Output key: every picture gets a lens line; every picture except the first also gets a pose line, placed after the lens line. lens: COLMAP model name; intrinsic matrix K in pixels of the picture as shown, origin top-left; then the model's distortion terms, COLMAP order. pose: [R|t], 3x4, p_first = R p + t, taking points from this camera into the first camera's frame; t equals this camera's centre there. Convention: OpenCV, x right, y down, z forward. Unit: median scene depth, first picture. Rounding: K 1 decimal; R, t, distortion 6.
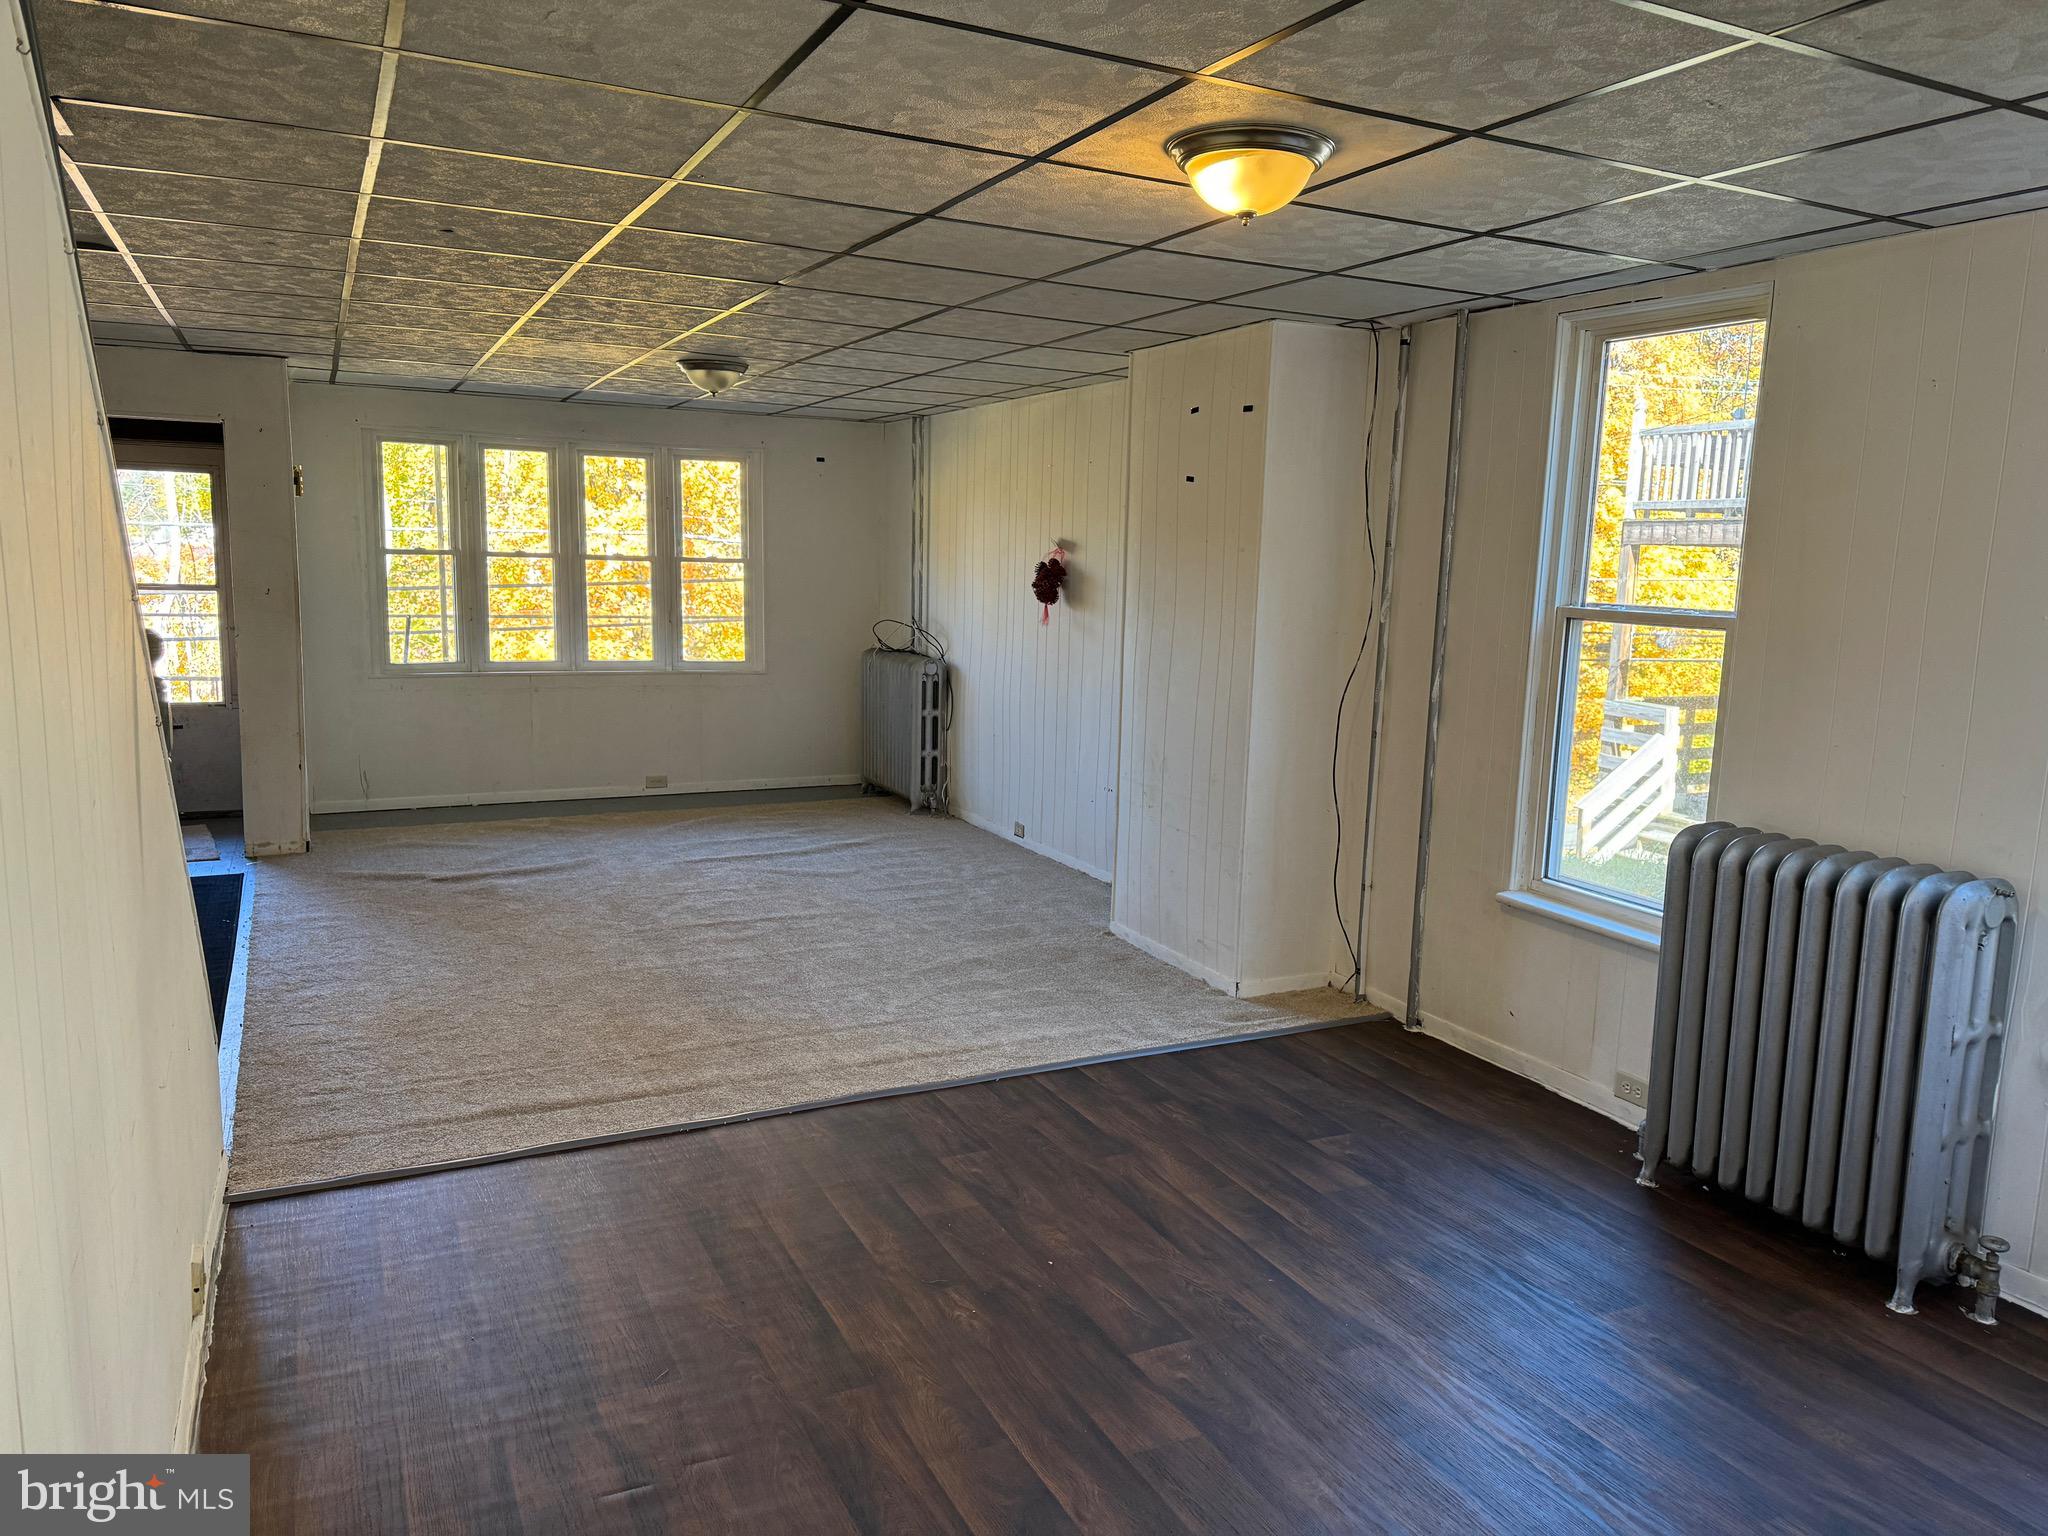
lens RADIAL K [[1405.8, 0, 1024.0], [0, 1405.8, 768.0], [0, 0, 1]] dist [0.005120, -0.000241]
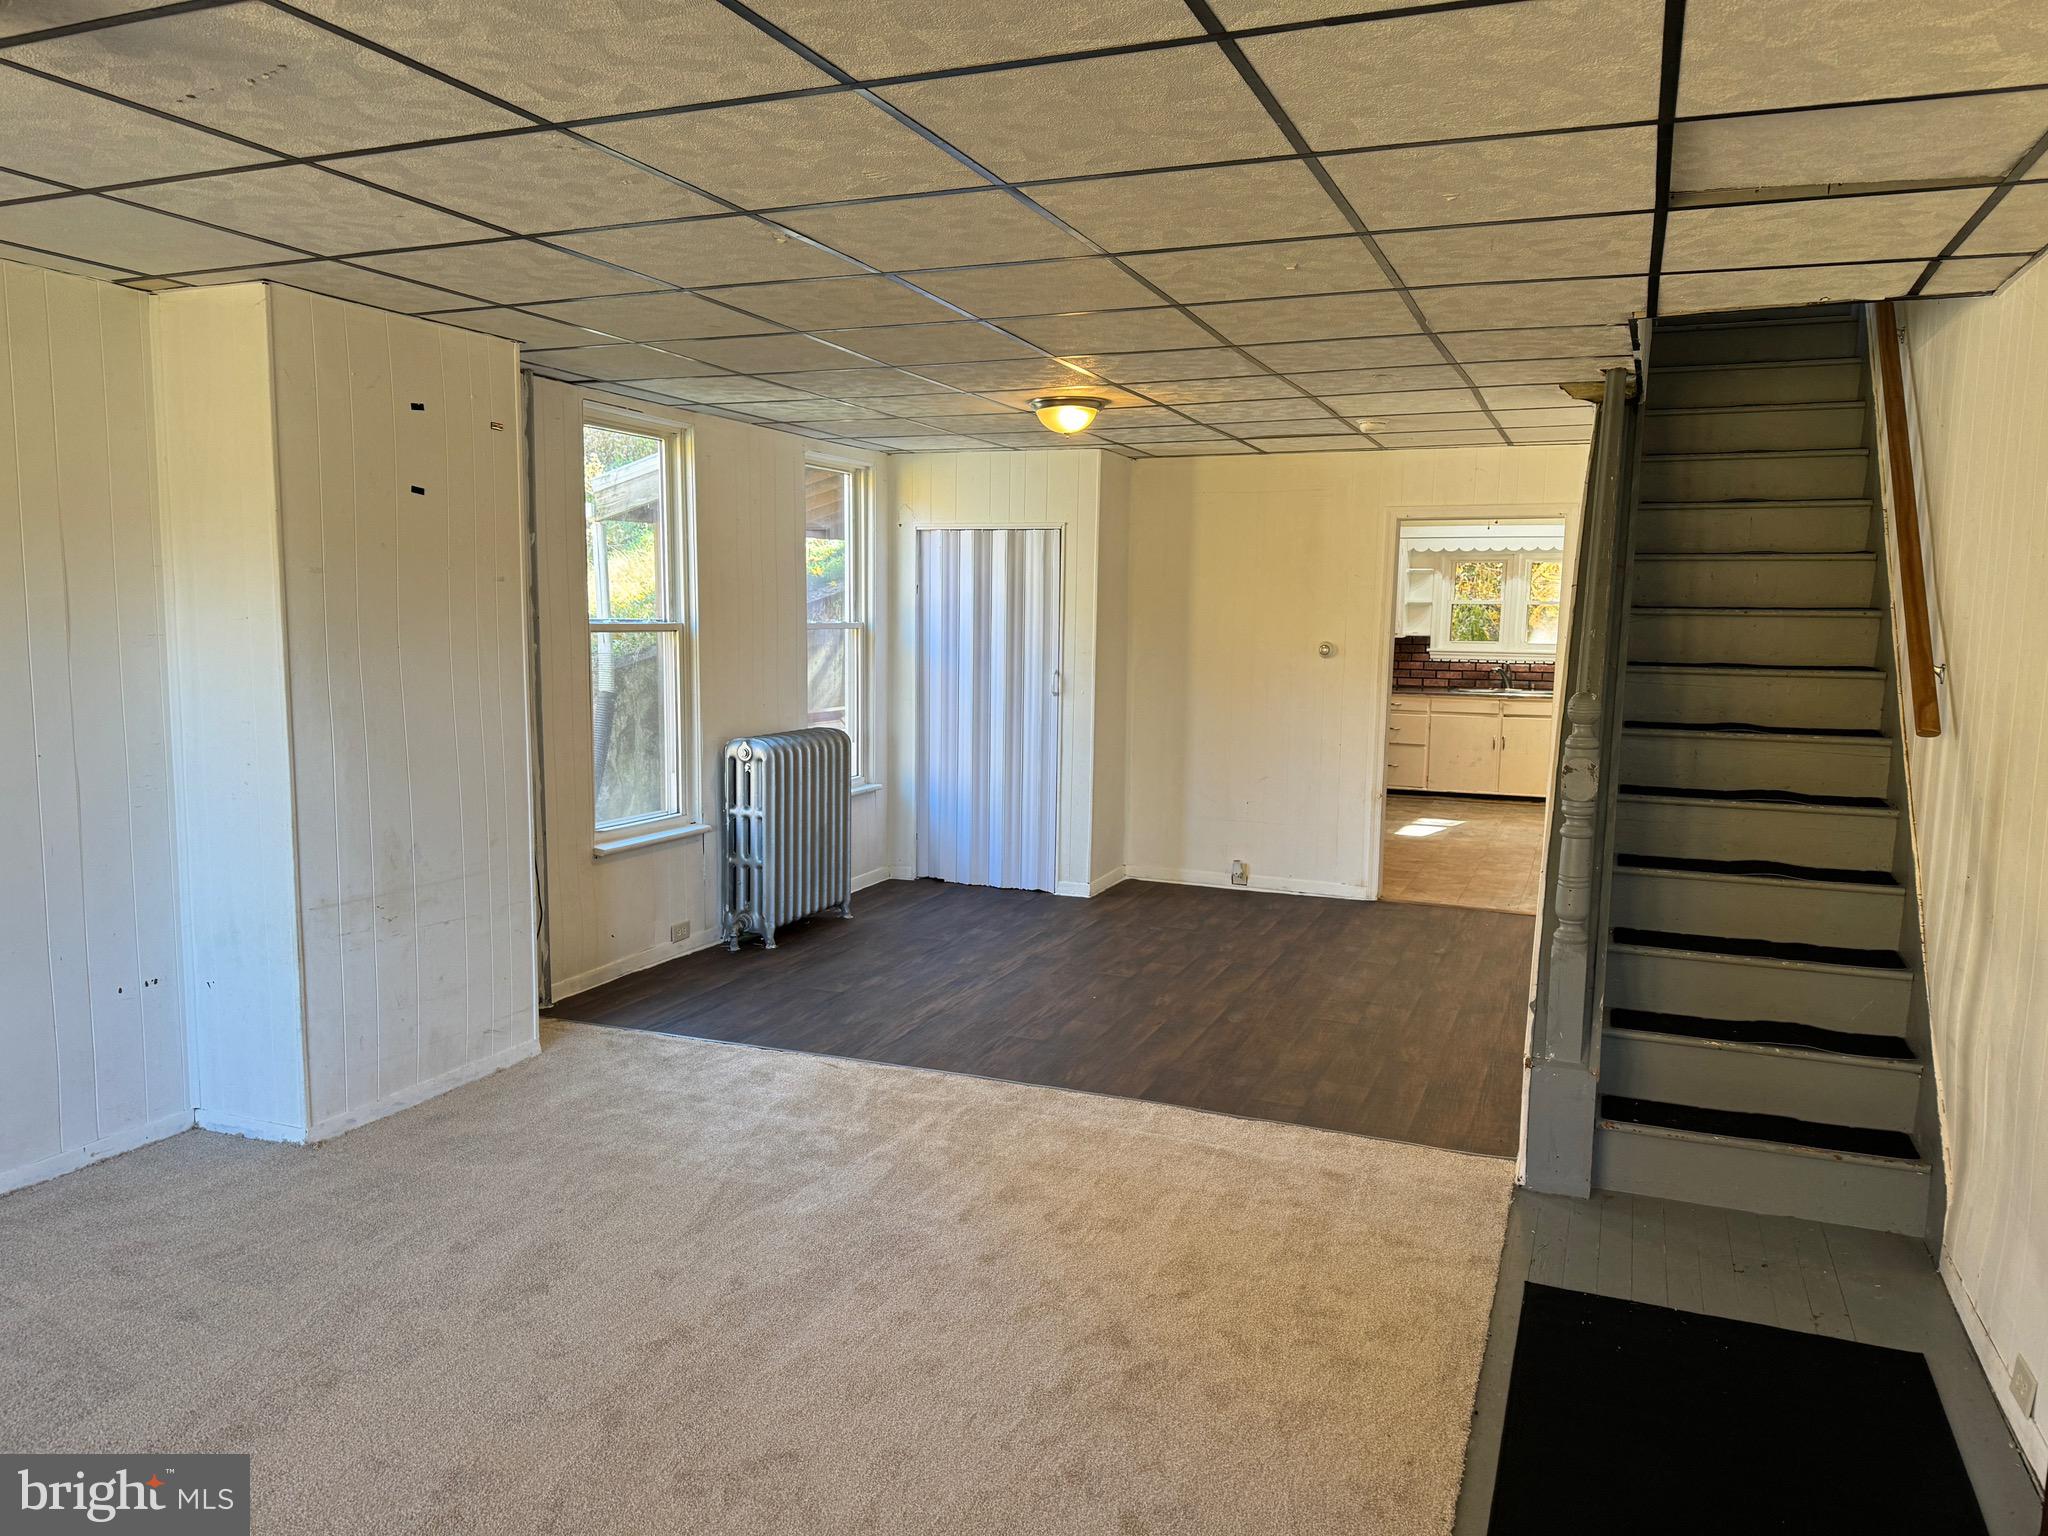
lens RADIAL K [[1405.8, 0, 1024.0], [0, 1405.8, 768.0], [0, 0, 1]] dist [0.005120, -0.000241]
pose [[-0.655456, -0.117499, 0.746037, -0.903610], [0.092309, 0.967953, 0.233551, -0.257981], [-0.749571, 0.221949, -0.623604, 1.583820]]
